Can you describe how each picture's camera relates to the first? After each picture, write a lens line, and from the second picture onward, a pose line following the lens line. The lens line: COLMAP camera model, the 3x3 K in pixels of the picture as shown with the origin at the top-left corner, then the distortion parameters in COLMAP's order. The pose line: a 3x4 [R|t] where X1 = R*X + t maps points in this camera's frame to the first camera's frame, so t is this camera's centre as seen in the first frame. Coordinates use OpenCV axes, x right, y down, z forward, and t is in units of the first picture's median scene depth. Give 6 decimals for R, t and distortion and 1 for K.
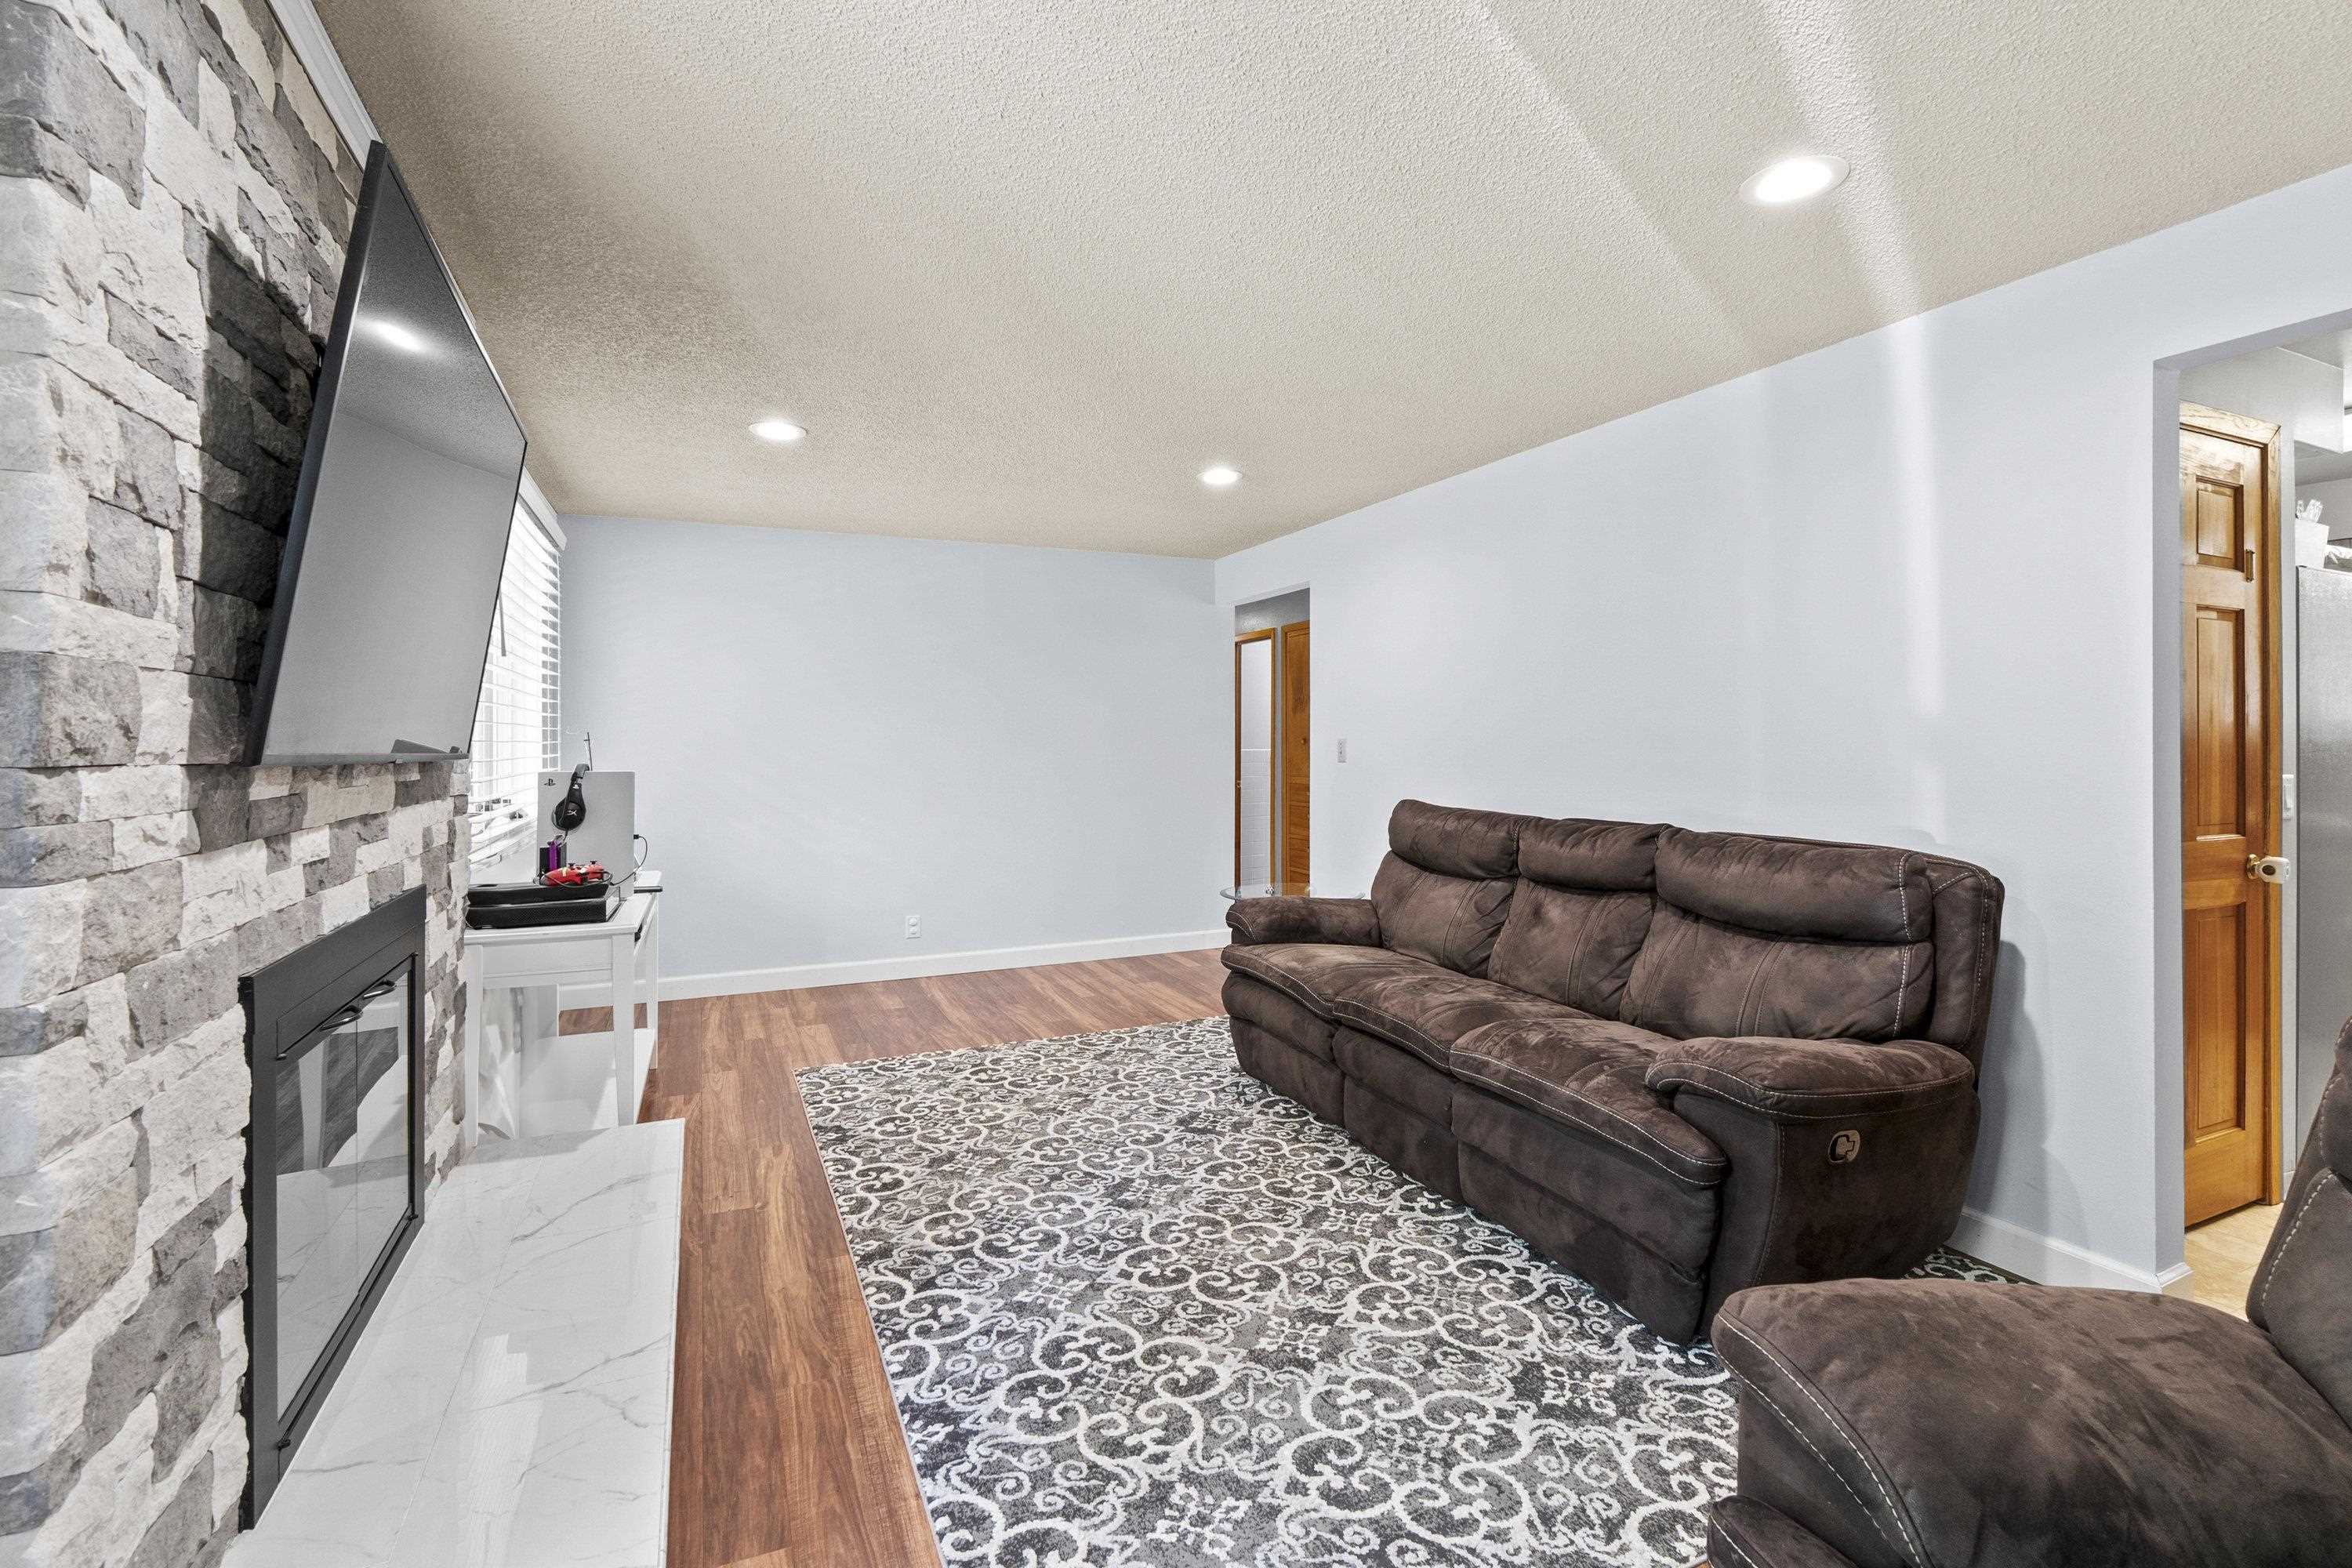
lens RADIAL K [[1053.0, 0, 1174.3], [0, 1053.0, 733.1], [0, 0, 1]] dist [-0.013345, 0.000148]
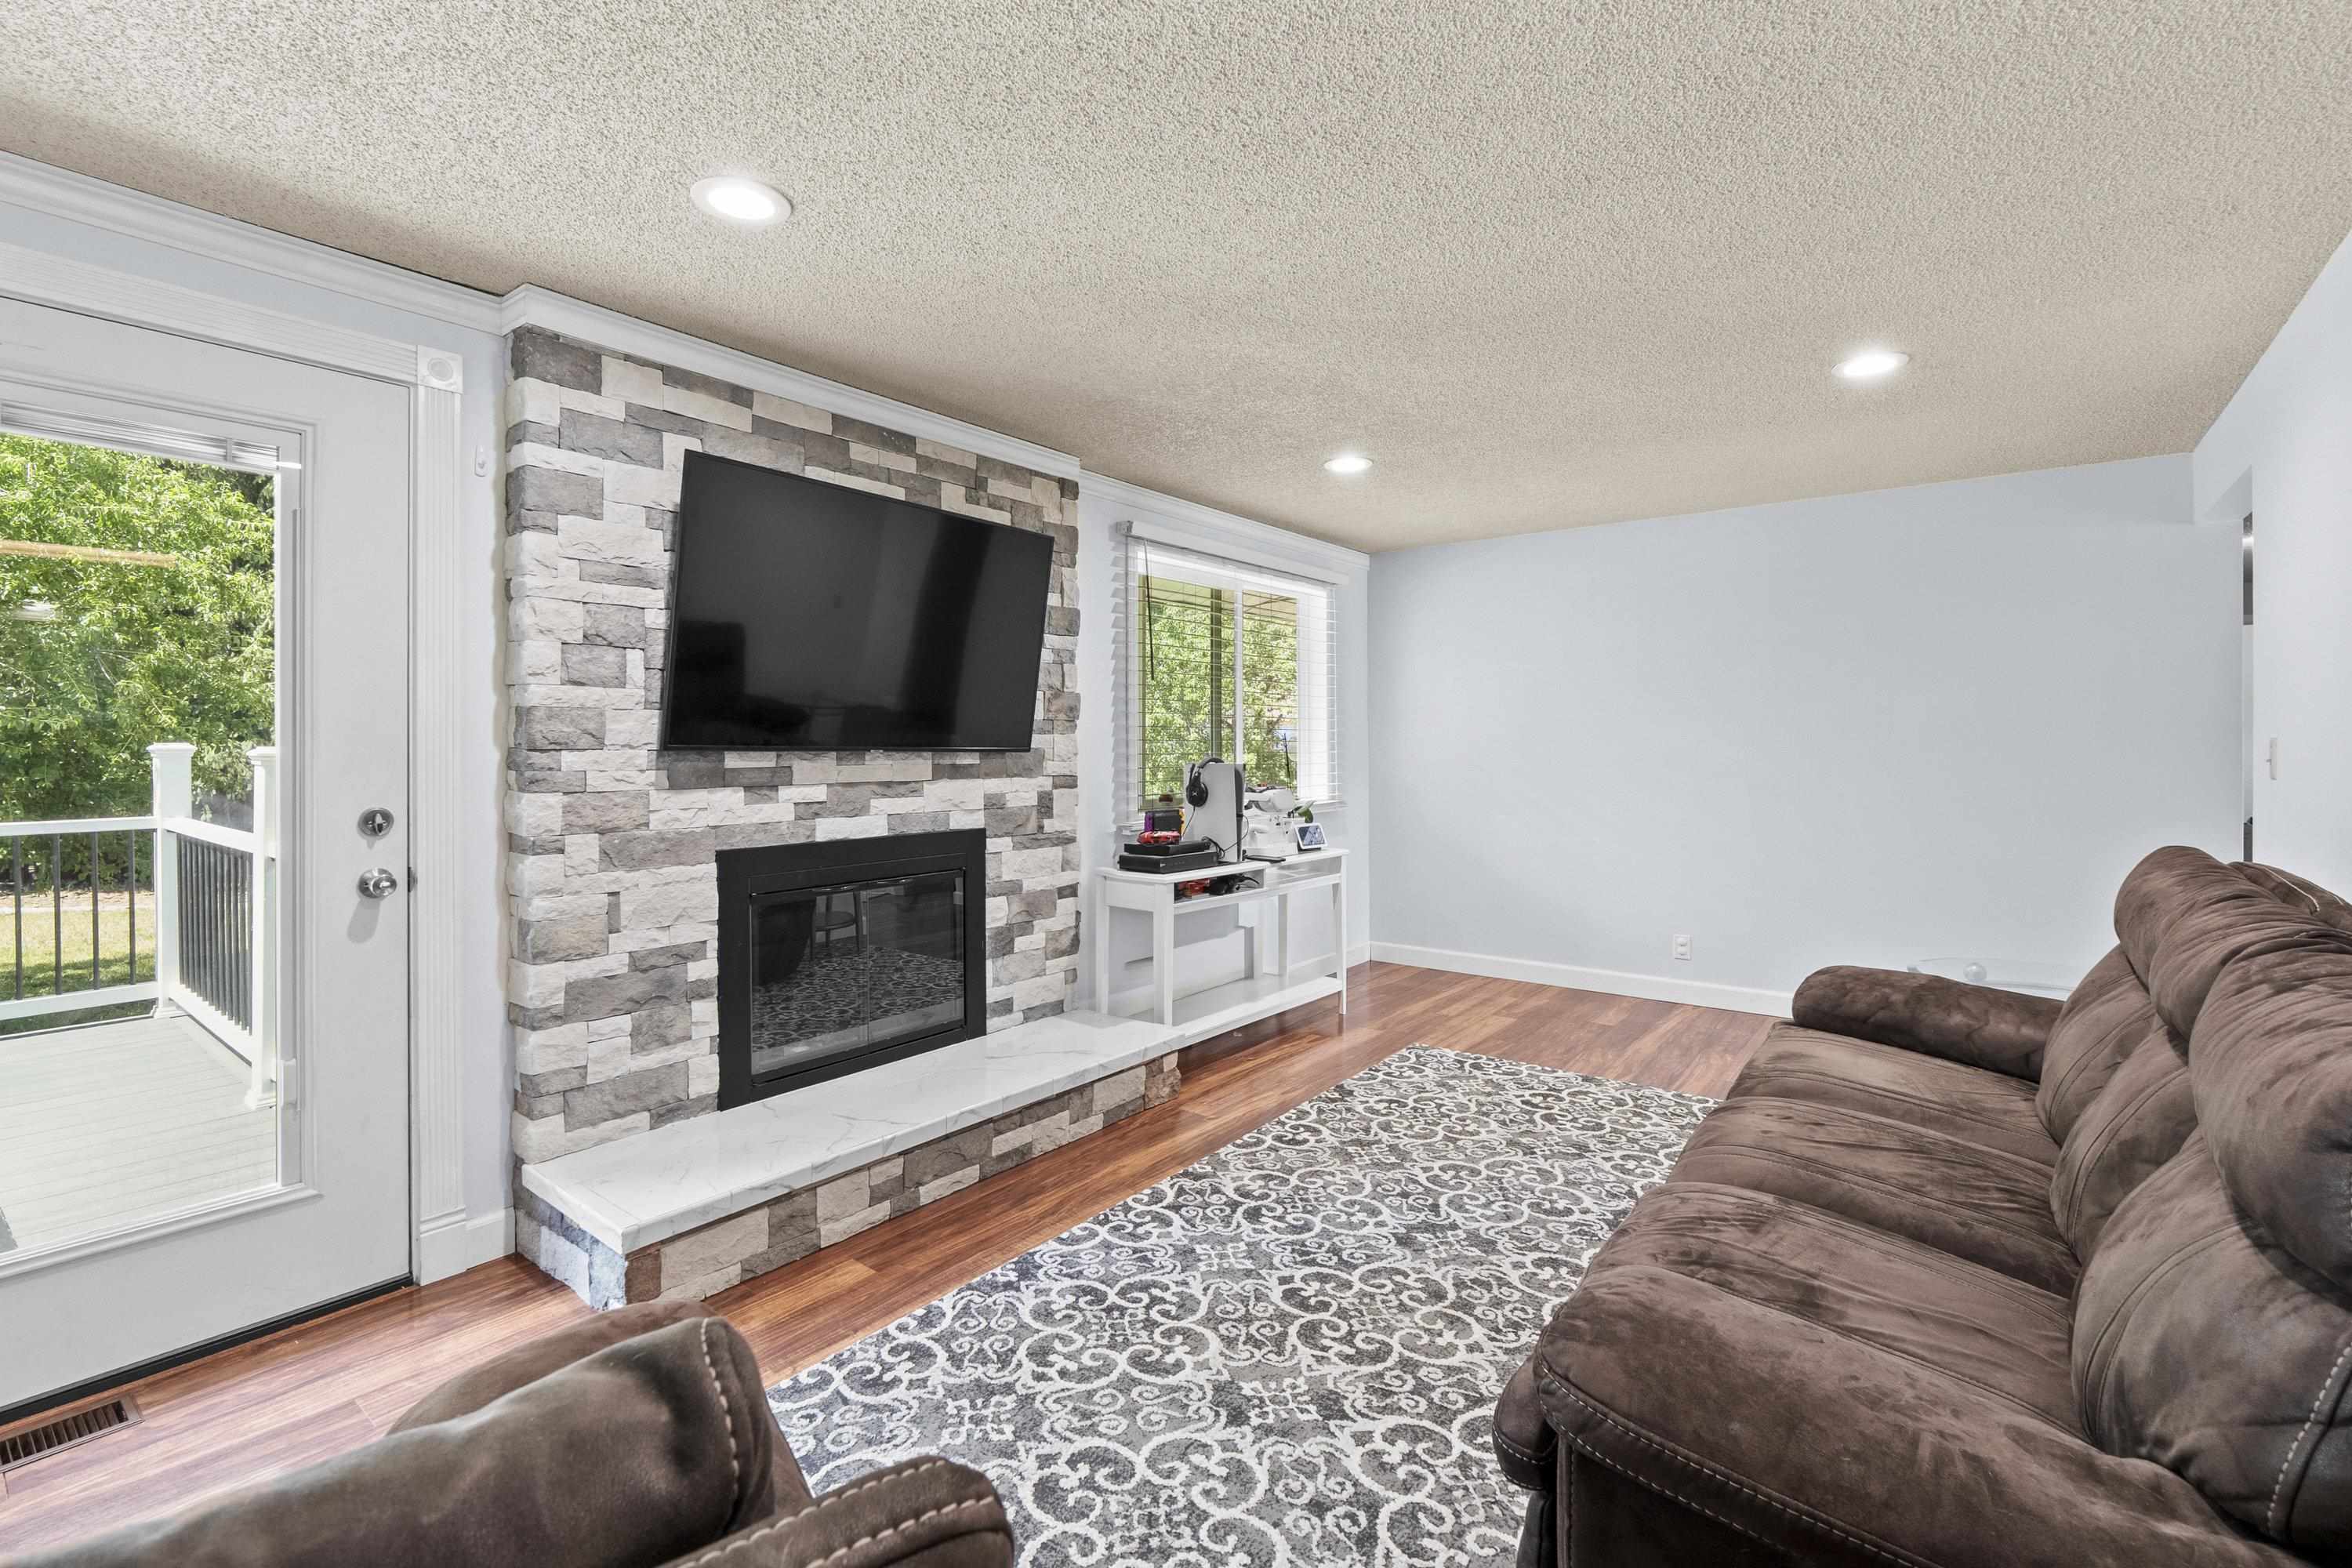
lens RADIAL K [[1049.1, 0, 1176.2], [0, 1049.1, 744.2], [0, 0, 1]] dist [-0.013584, 0.000064]
pose [[0.464135, 0.004143, -0.885755, 0.681911], [0.005279, 0.999958, 0.007444, 0.002896], [0.885749, -0.008131, 0.464093, 0.400642]]
